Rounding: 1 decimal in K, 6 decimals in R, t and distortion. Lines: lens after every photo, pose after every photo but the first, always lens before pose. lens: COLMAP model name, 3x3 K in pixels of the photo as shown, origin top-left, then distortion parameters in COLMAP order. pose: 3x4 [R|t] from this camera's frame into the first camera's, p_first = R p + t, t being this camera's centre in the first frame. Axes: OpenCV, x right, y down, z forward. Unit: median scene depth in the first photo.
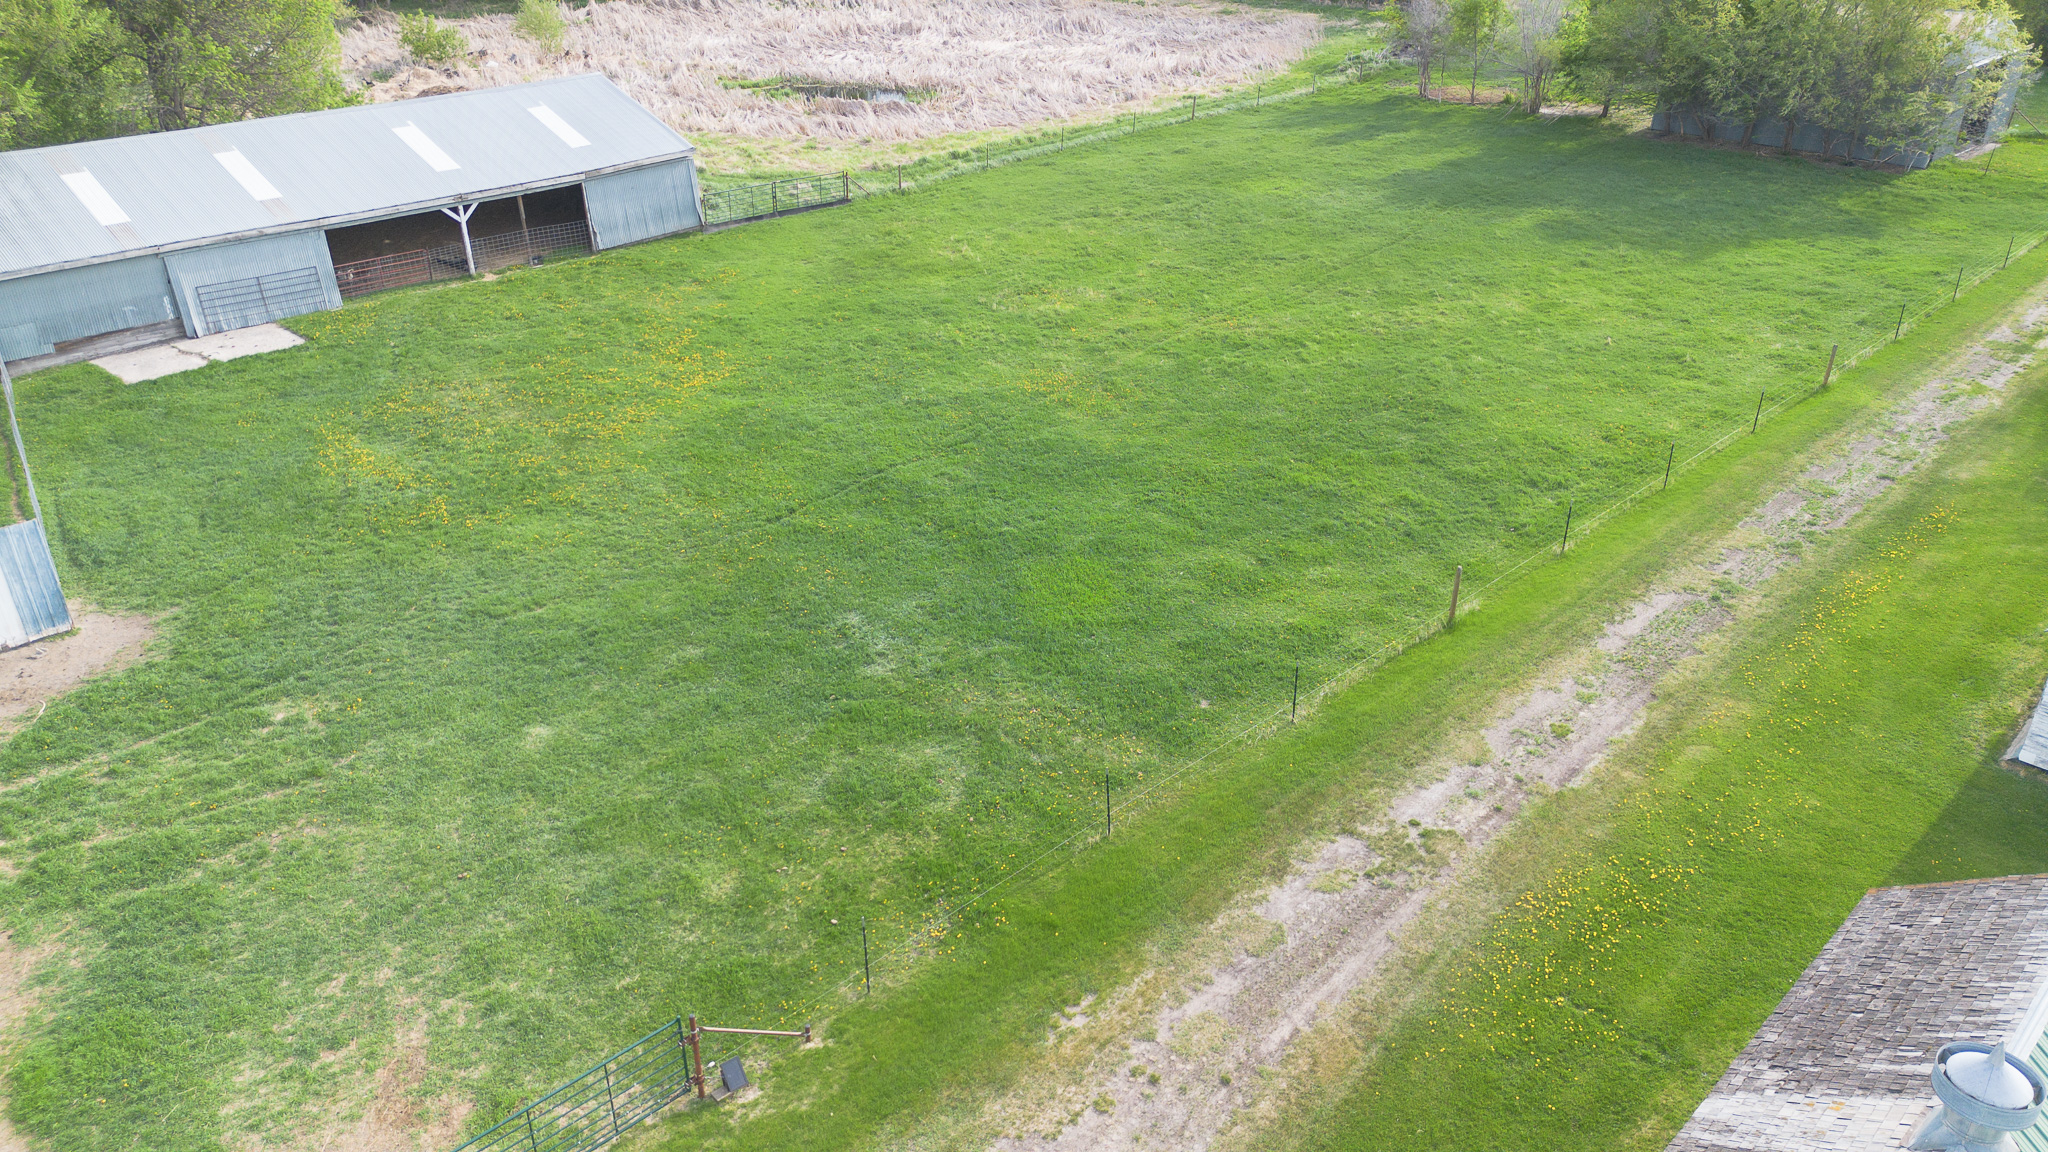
lens RADIAL K [[1445.7, 0, 1023.5], [0, 1445.7, 574.0], [0, 0, 1]] dist [0.082746, -0.087435]
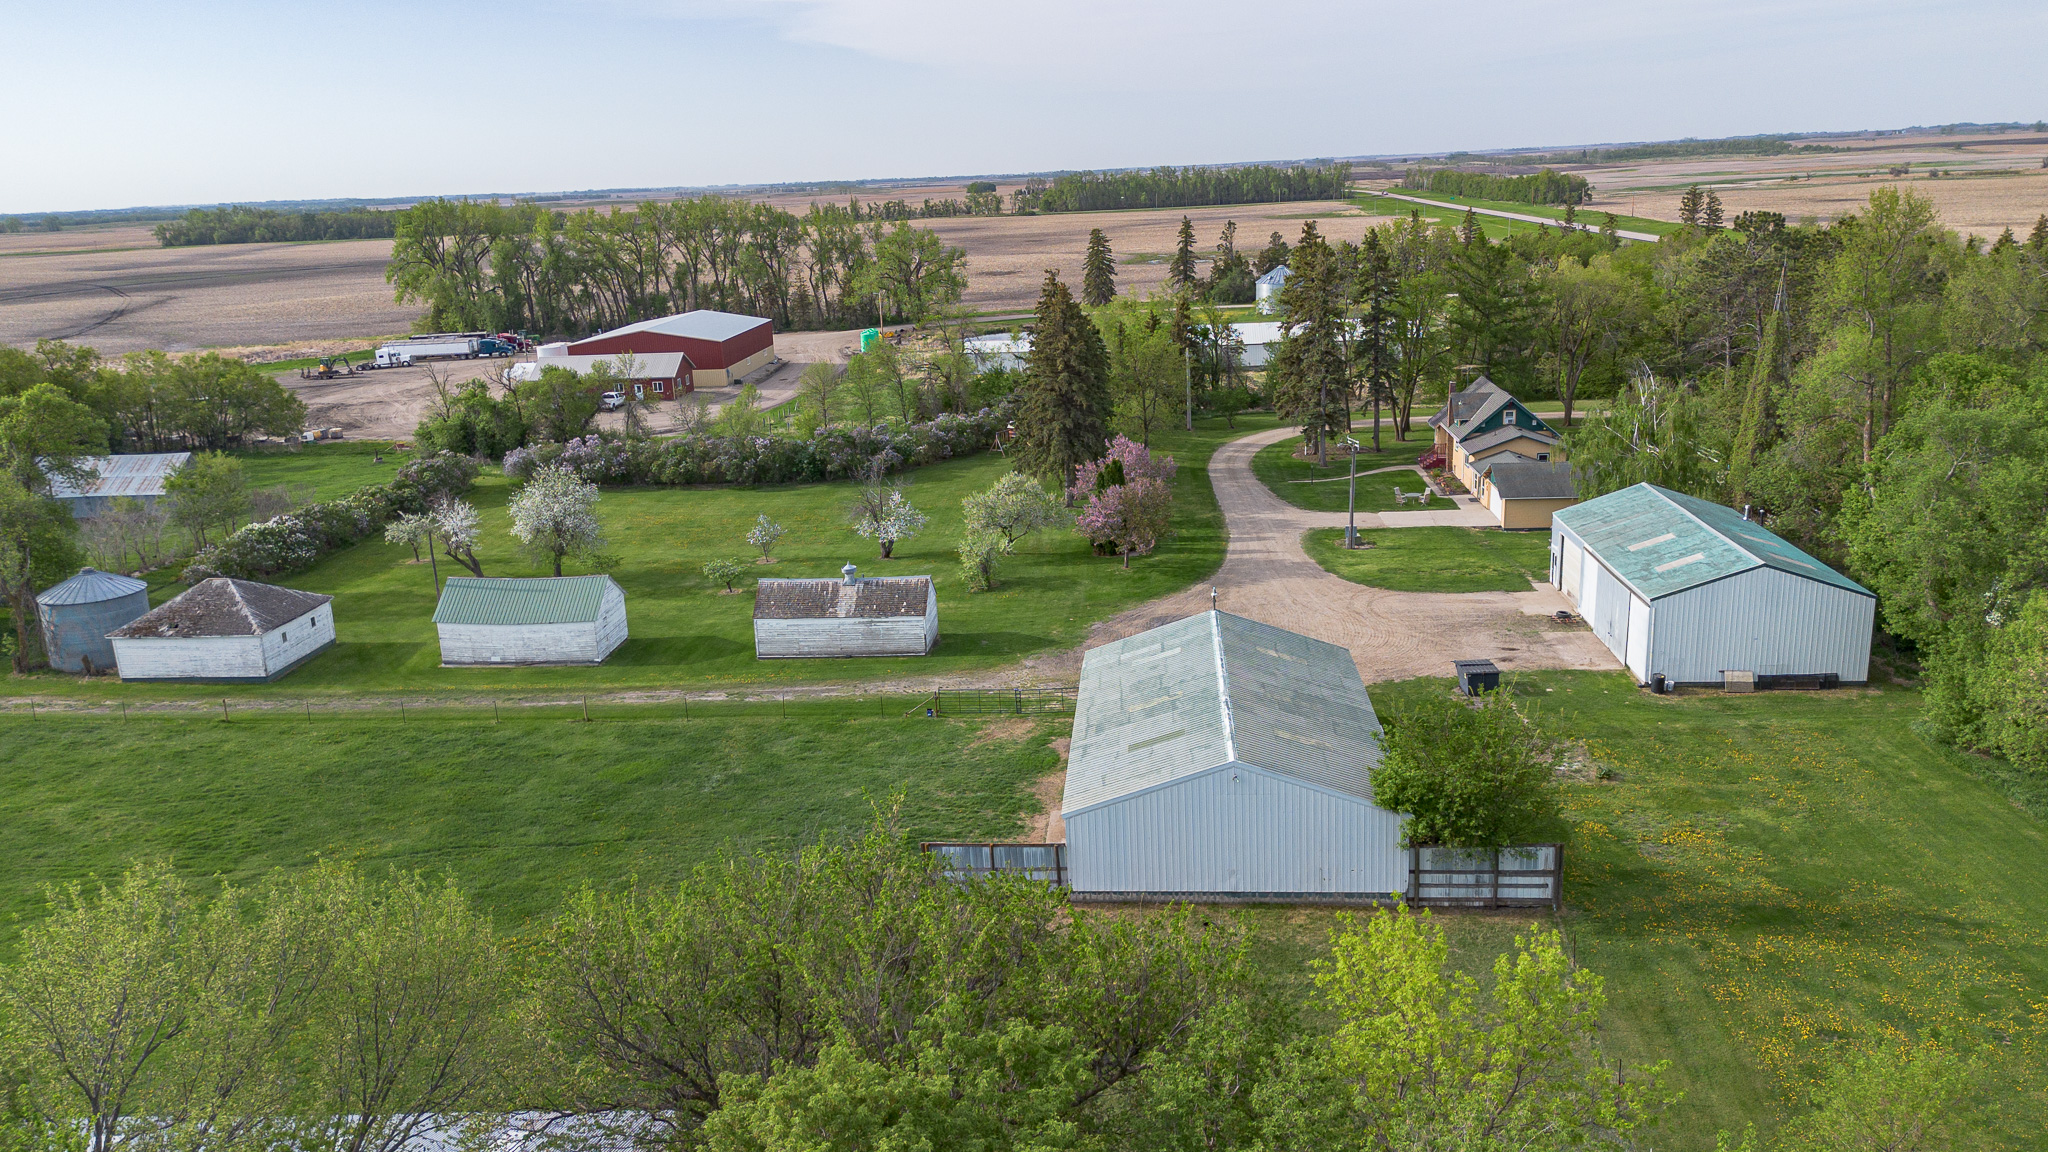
lens RADIAL K [[1538.8, 0, 1018.0], [0, 1538.8, 574.9], [0, 0, 1]] dist [0.081572, -0.083498]
pose [[-0.656600, -0.164323, 0.736121, -1.365216], [0.392884, 0.758597, 0.519781, -0.808747], [-0.643832, 0.630498, -0.433535, 0.997210]]
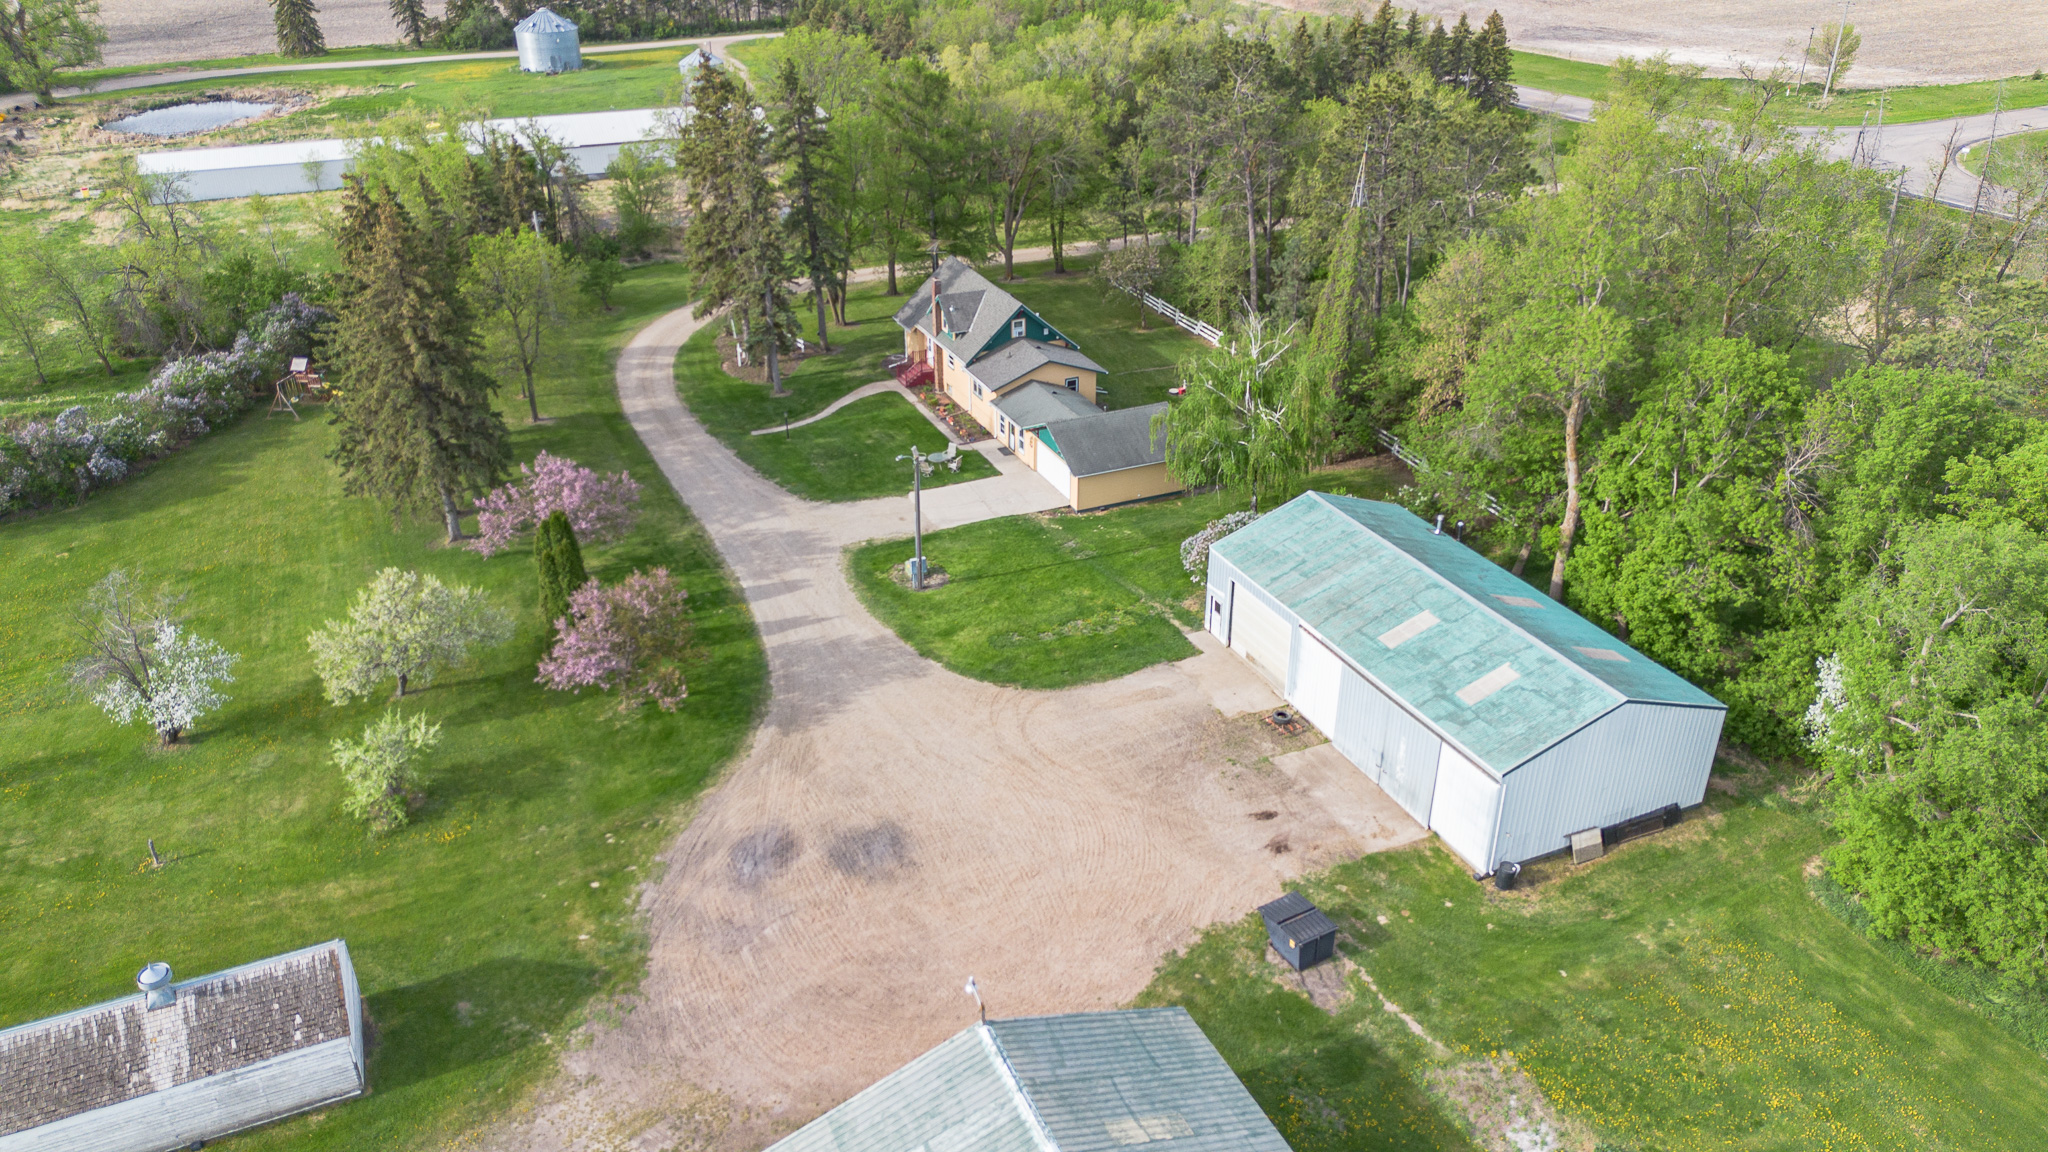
lens RADIAL K [[1445.7, 0, 1024.4], [0, 1445.7, 569.1], [0, 0, 1]] dist [0.082746, -0.087435]
pose [[-0.941554, -0.149747, 0.301748, -0.557772], [0.165390, 0.574864, 0.801360, -0.689137], [-0.293465, 0.804430, -0.516498, 0.405848]]
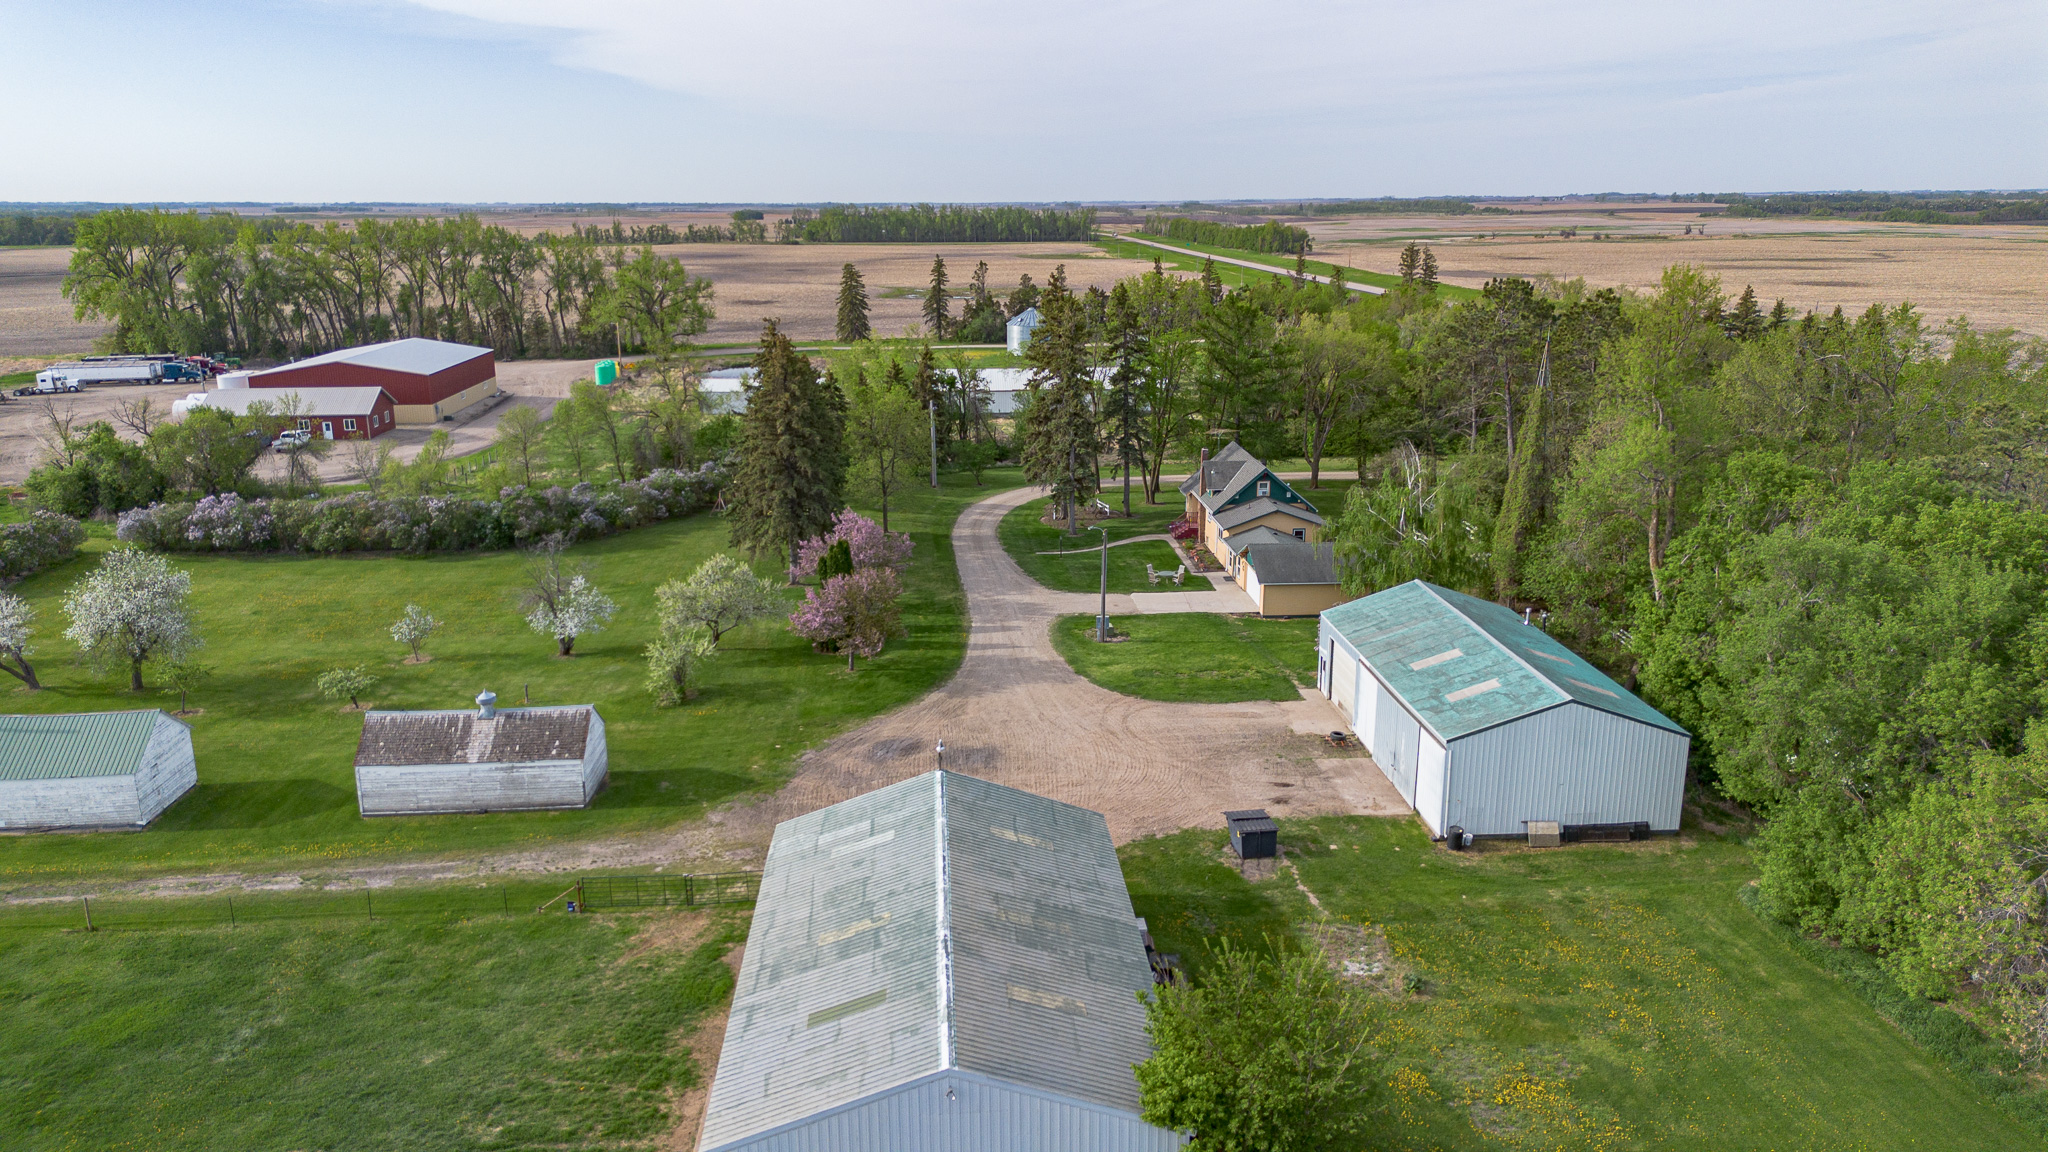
lens RADIAL K [[1445.7, 0, 1019.7], [0, 1445.7, 568.4], [0, 0, 1]] dist [0.082746, -0.087435]
pose [[-0.764865, -0.154850, 0.625303, -1.097346], [0.309166, 0.763346, 0.567204, -0.652613], [-0.565154, 0.627156, -0.535982, 0.690693]]
